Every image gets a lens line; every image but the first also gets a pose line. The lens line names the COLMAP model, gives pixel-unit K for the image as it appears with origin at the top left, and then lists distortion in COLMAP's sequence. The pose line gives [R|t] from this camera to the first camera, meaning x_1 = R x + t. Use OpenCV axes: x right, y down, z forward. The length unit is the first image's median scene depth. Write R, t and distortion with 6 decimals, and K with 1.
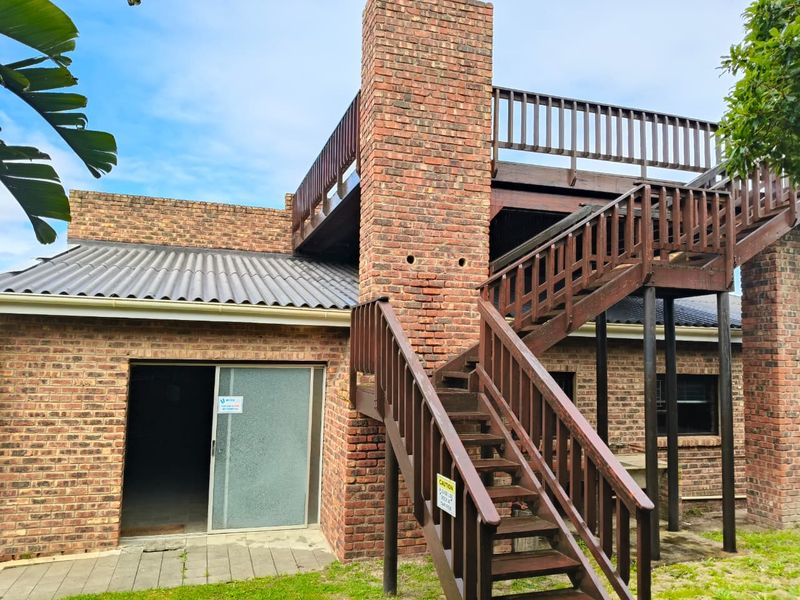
lens RADIAL K [[614.6, 0, 400.0], [0, 614.6, 300.0], [0, 0, 1]] dist [-0.014544, -0.007294]
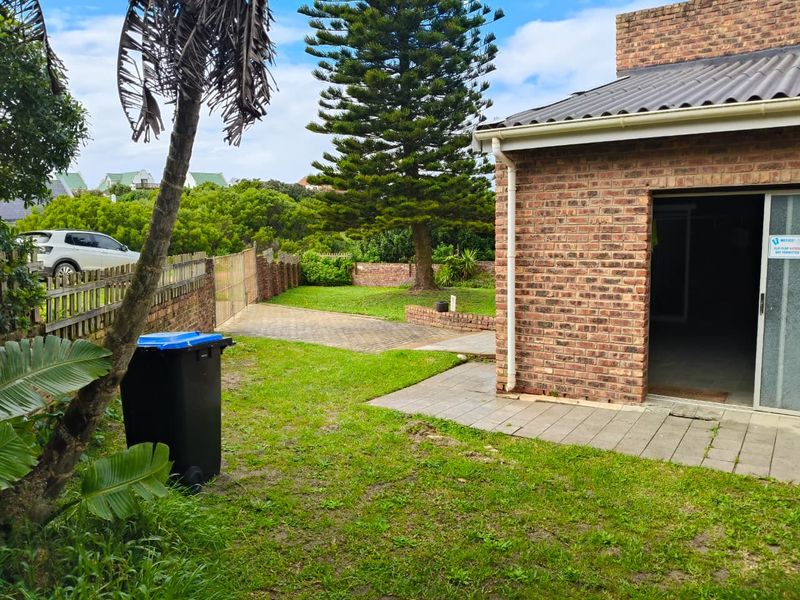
lens RADIAL K [[614.6, 0, 400.0], [0, 614.6, 300.0], [0, 0, 1]] dist [-0.014544, -0.007294]
pose [[0.605189, 0.071993, -0.792820, 0.023376], [0.116232, 0.977239, 0.177463, 0.056178], [0.787551, -0.199550, 0.583046, 0.227599]]
